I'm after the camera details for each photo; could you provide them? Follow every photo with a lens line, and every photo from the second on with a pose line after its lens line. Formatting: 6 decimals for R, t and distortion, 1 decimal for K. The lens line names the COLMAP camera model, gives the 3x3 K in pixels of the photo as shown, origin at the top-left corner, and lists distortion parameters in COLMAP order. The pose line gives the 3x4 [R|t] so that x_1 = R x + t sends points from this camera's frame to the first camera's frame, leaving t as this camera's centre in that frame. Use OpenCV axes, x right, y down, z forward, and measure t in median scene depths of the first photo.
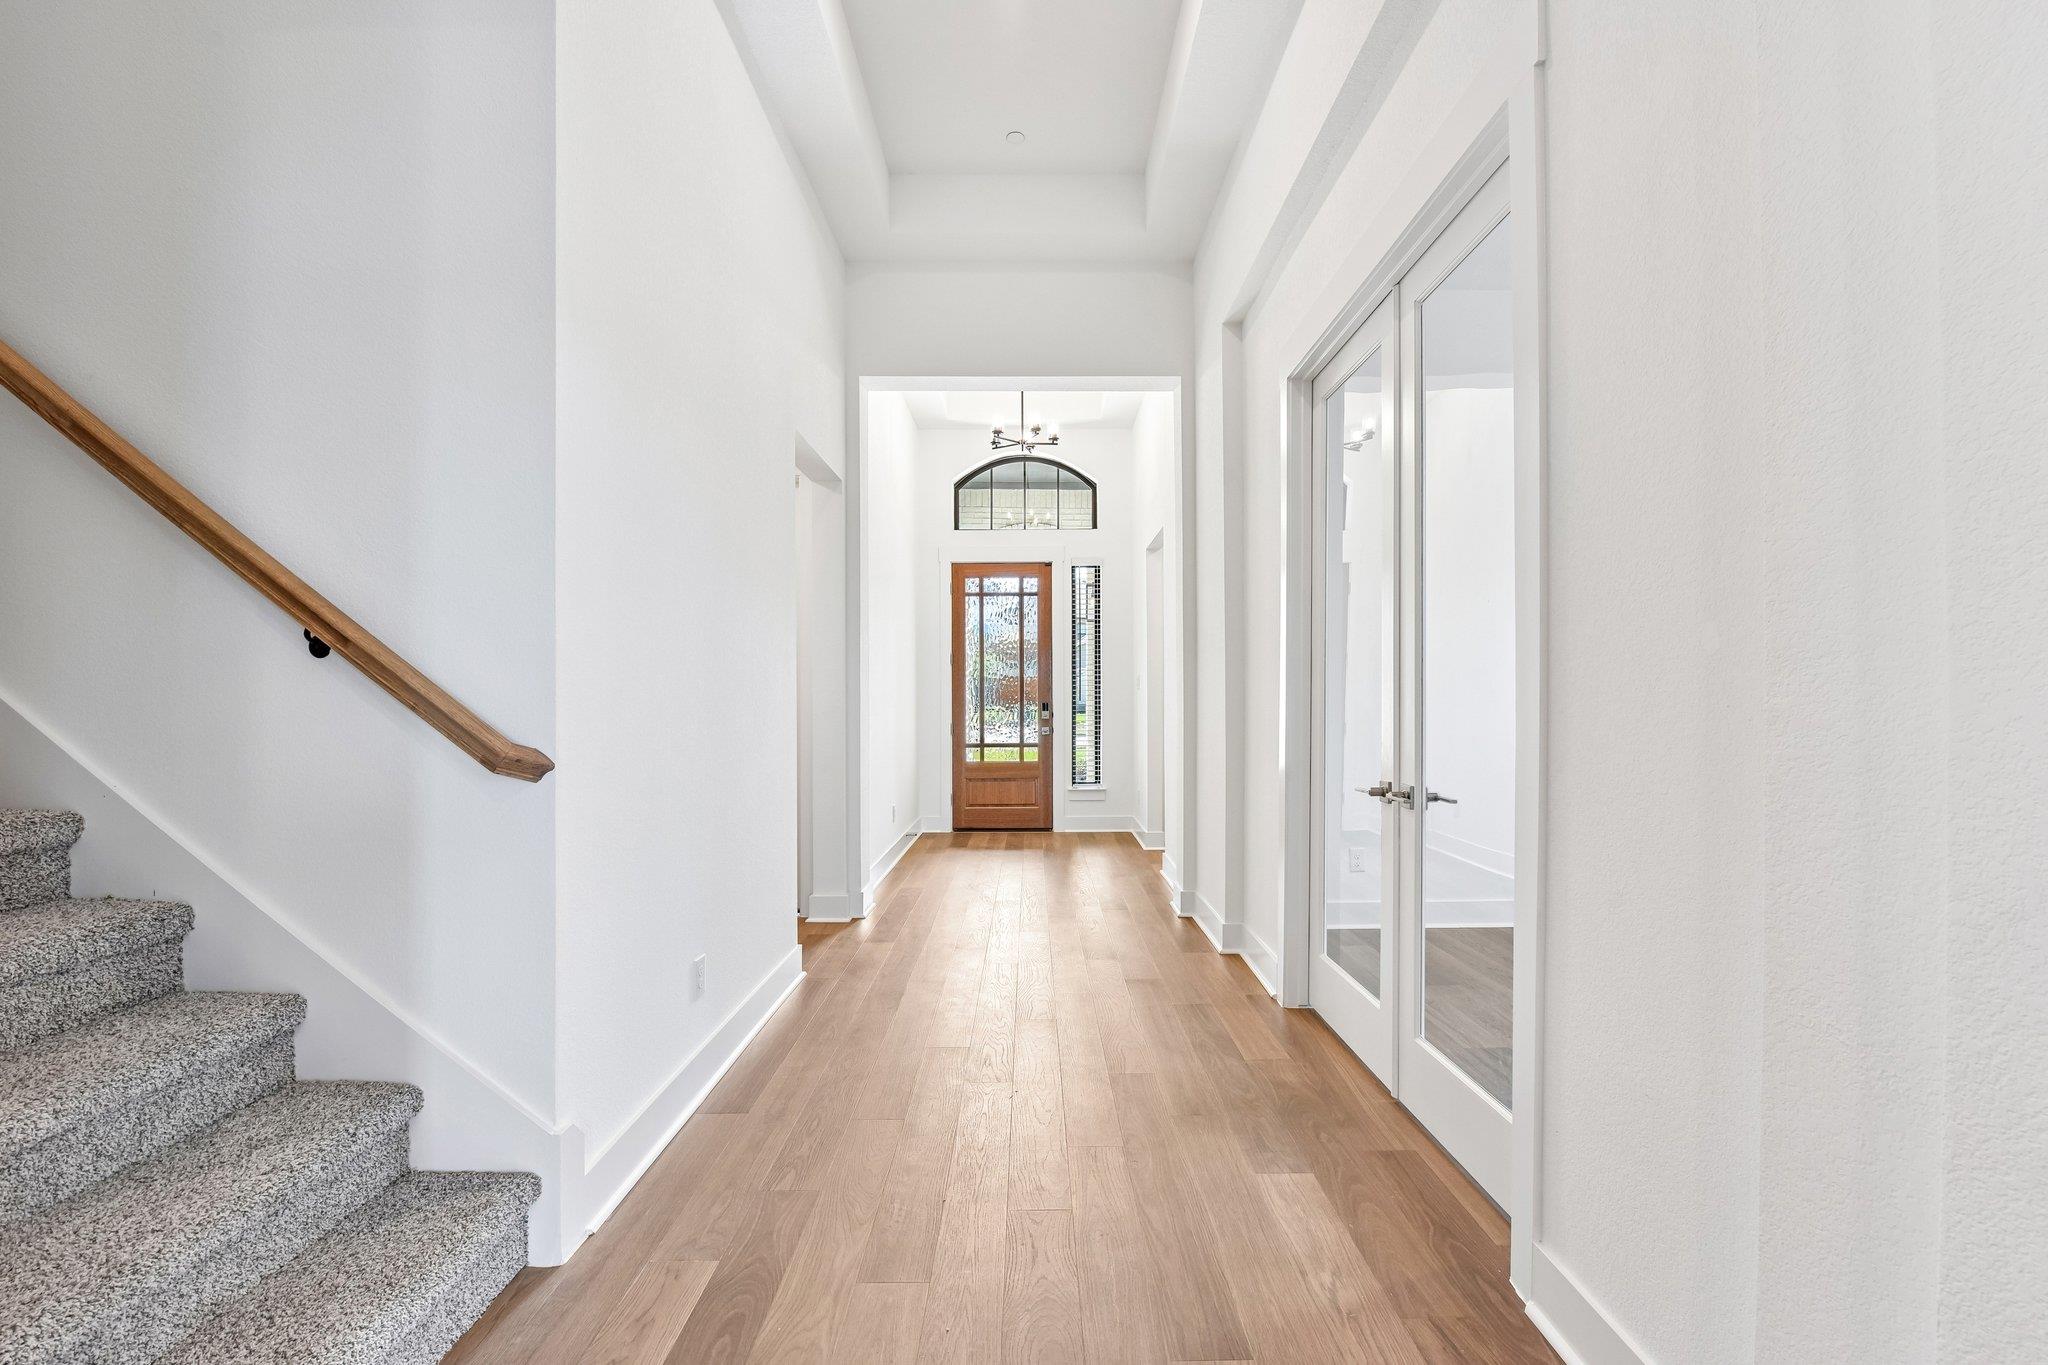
lens RADIAL K [[854.3, 0, 1027.5], [0, 854.3, 688.6], [0, 0, 1]] dist [-0.013758, -0.000966]
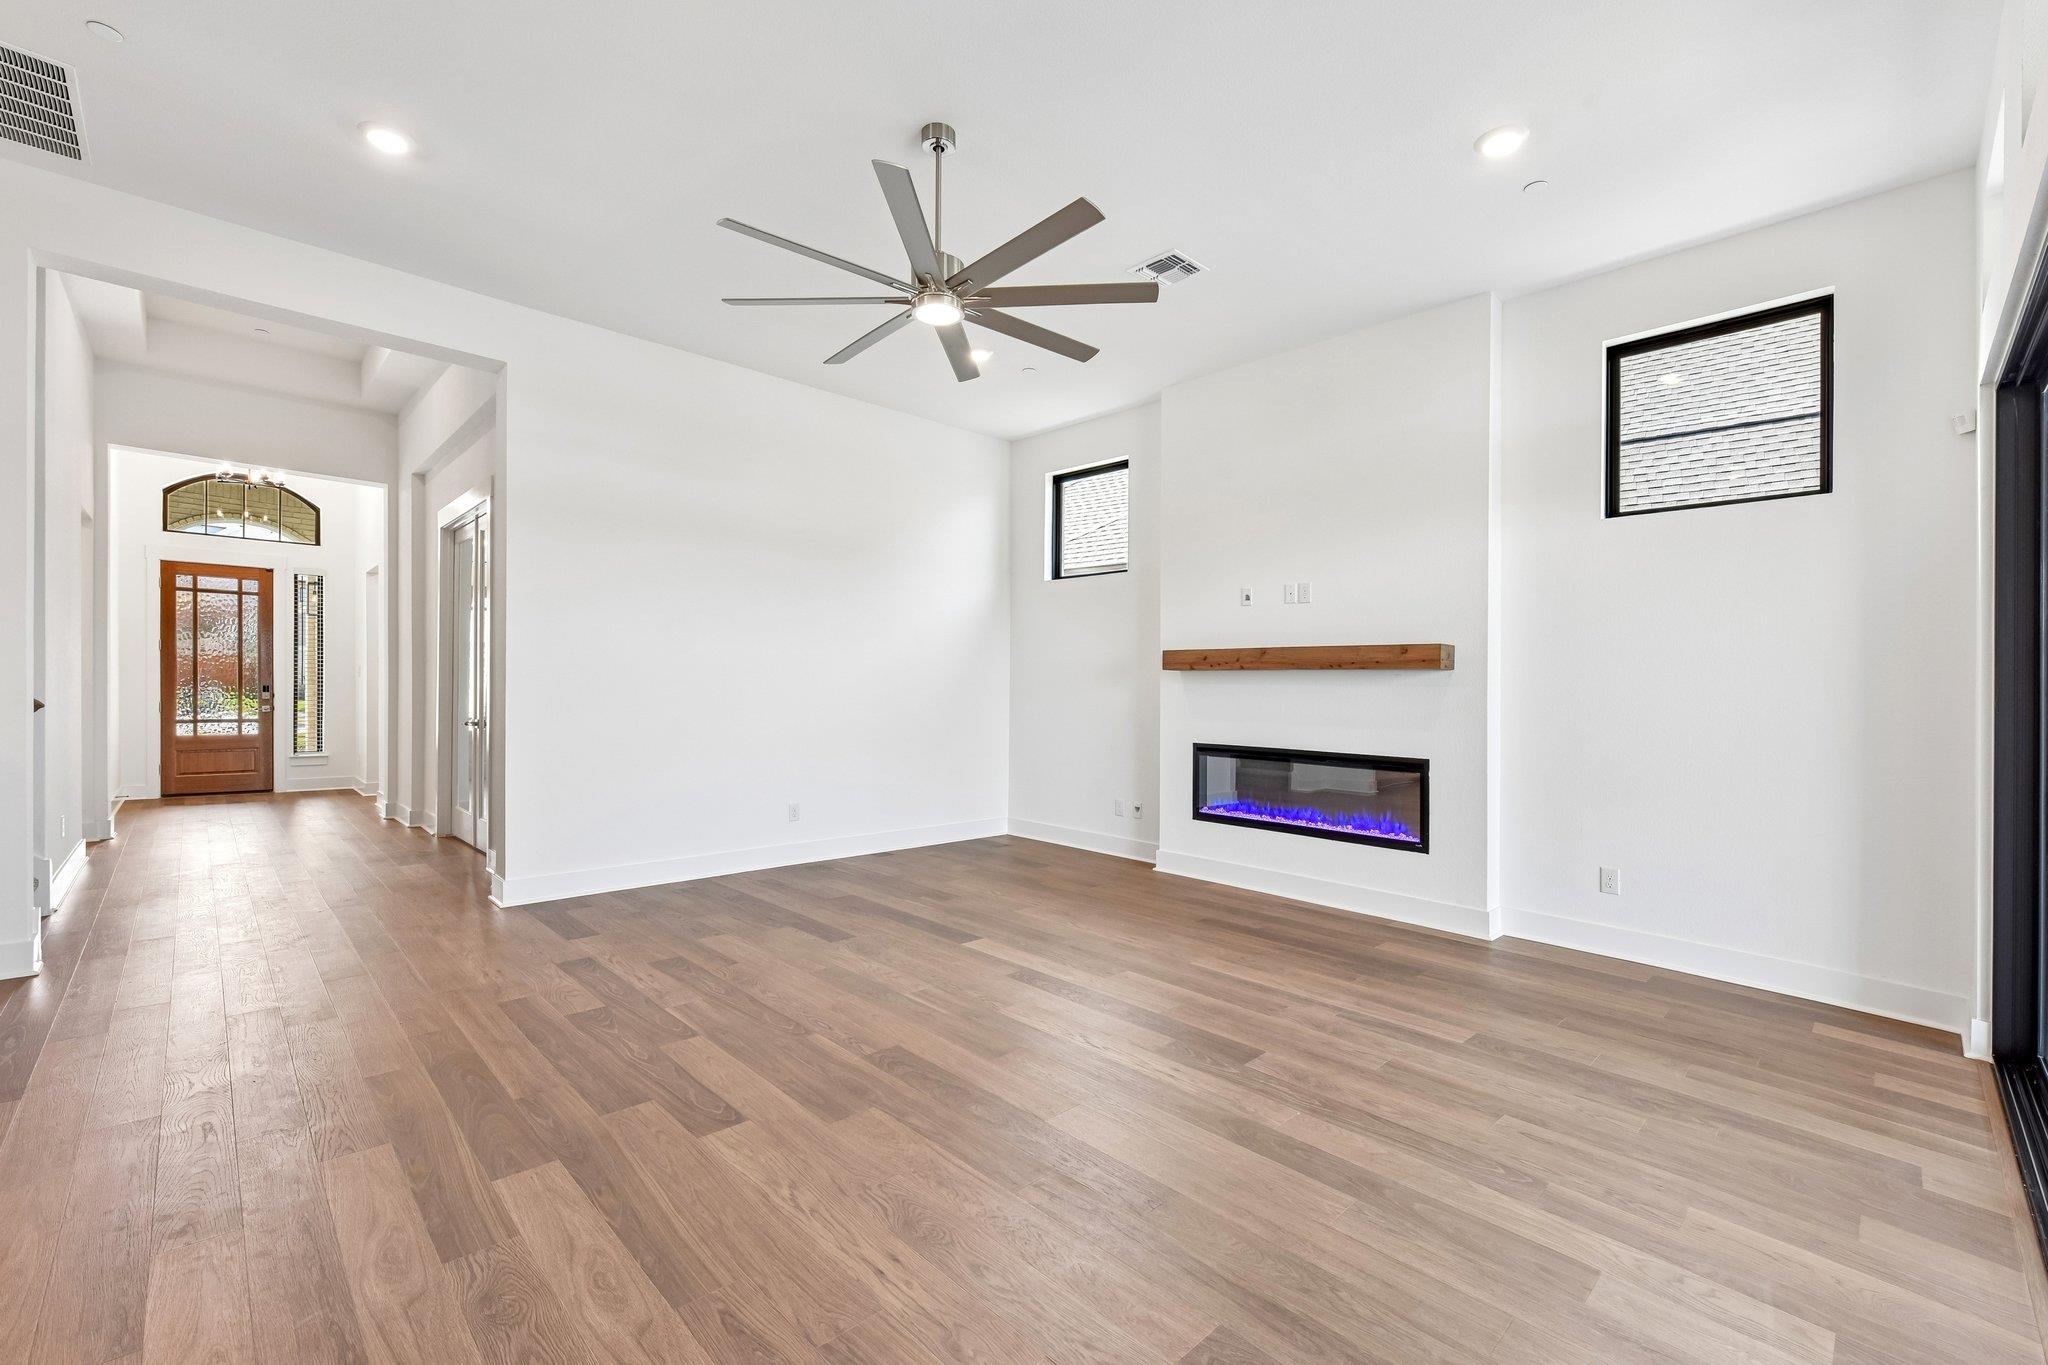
lens RADIAL K [[899.6, 0, 991.6], [0, 899.6, 711.7], [0, 0, 1]] dist [-0.000441, -0.000322]
pose [[0.745926, 0.001612, 0.666027, -0.060272], [-0.023511, 0.999438, 0.023913, -0.001003], [-0.665614, -0.033496, 0.745544, -0.625949]]
